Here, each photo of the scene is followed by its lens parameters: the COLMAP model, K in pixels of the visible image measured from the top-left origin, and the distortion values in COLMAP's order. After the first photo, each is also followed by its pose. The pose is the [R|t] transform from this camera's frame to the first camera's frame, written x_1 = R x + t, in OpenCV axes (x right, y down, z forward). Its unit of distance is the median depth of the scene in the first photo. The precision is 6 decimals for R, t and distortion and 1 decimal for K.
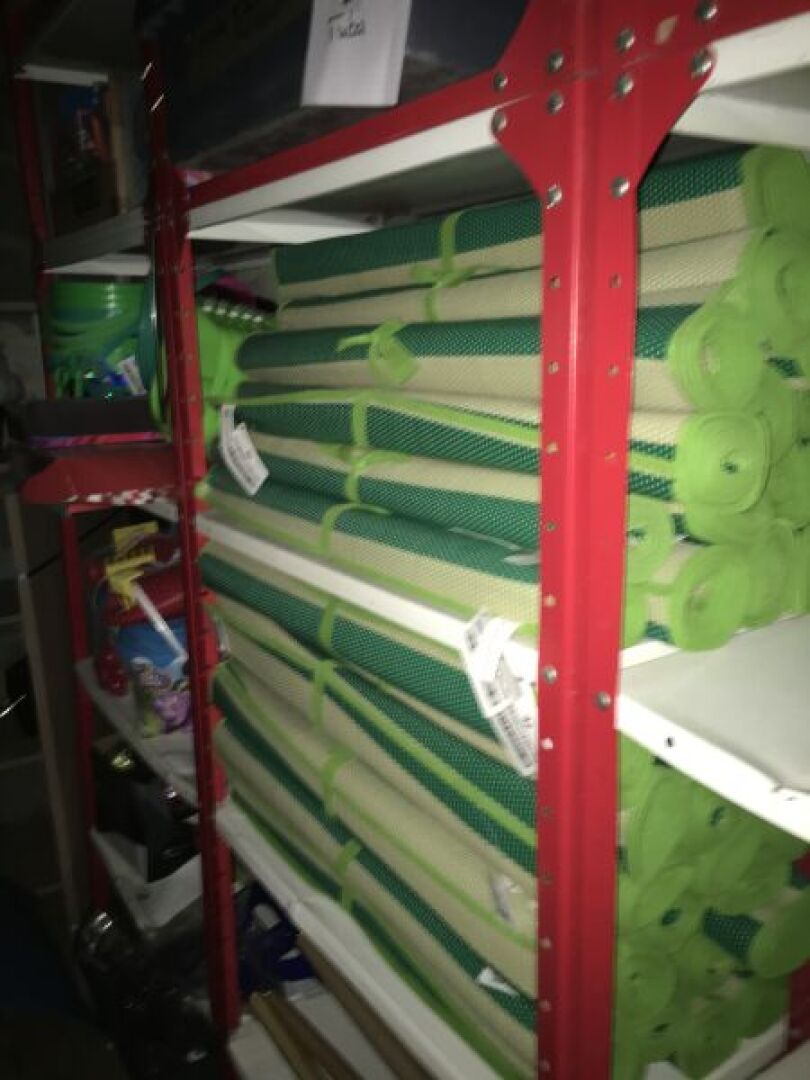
lens RADIAL K [[921.6, 0, 405.0], [0, 921.6, 540.0], [0, 0, 1]] dist [0.059918, -0.008831]
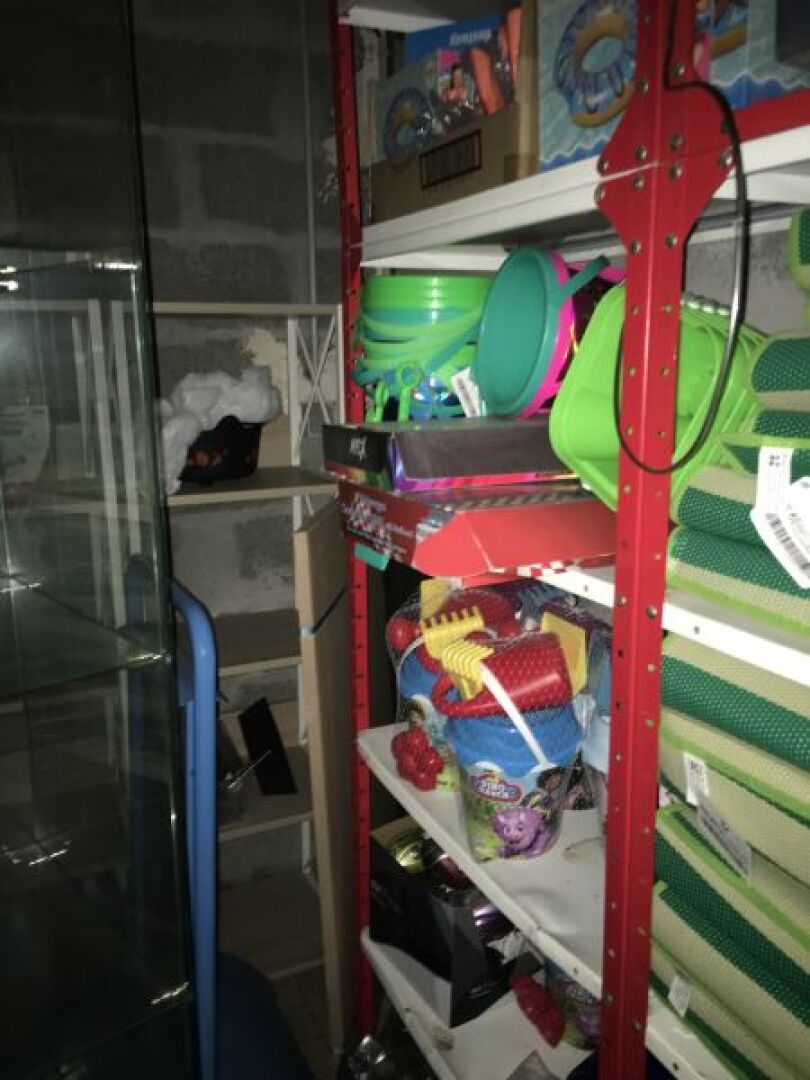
lens RADIAL K [[916.1, 0, 405.0], [0, 916.1, 540.0], [0, 0, 1]] dist [0.089375, 0.002441]
pose [[0.989462, 0.033999, -0.140747, -0.235380], [-0.034745, 0.999392, -0.002844, -0.048375], [0.140565, 0.007704, 0.990042, 0.219800]]
